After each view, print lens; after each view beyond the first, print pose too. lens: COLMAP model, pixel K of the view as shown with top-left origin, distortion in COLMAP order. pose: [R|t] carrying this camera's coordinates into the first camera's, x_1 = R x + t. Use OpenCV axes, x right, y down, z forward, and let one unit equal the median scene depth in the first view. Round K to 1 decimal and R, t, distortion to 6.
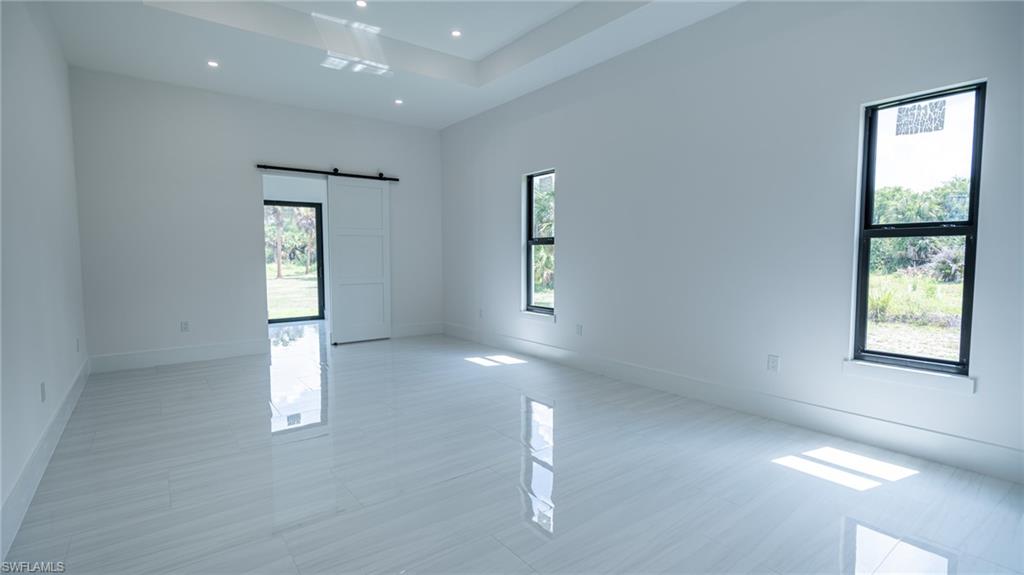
lens RADIAL K [[476.4, 0, 512.0], [0, 476.4, 287.5], [0, 0, 1]] dist [-0.005620, 0.001745]
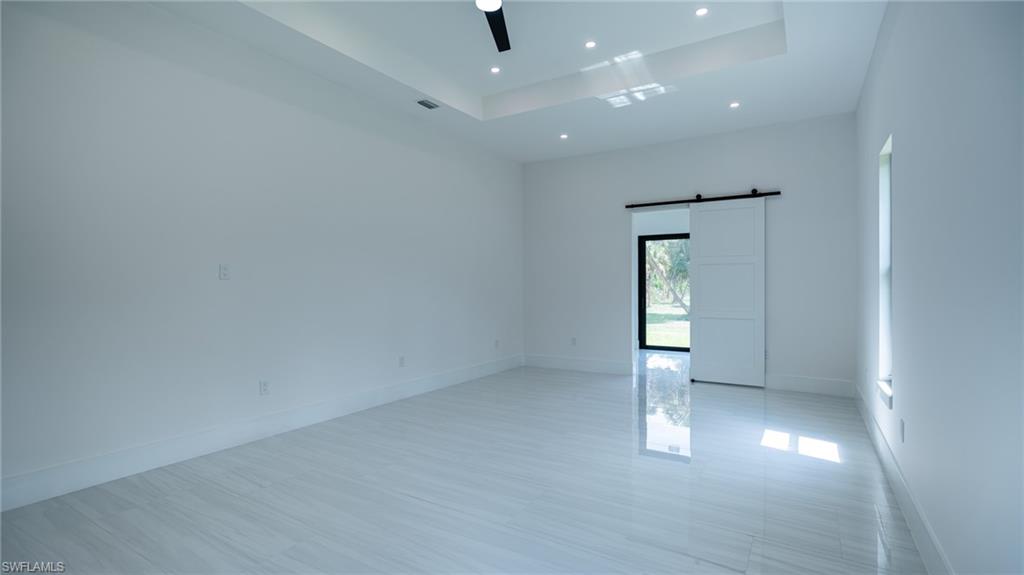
lens RADIAL K [[476.4, 0, 512.0], [0, 476.4, 287.5], [0, 0, 1]] dist [-0.005620, 0.001745]
pose [[0.344511, 0.009952, -0.938729, 0.433382], [-0.062413, 0.997974, -0.012325, -0.034449], [0.936705, 0.062835, 0.344434, 0.375003]]
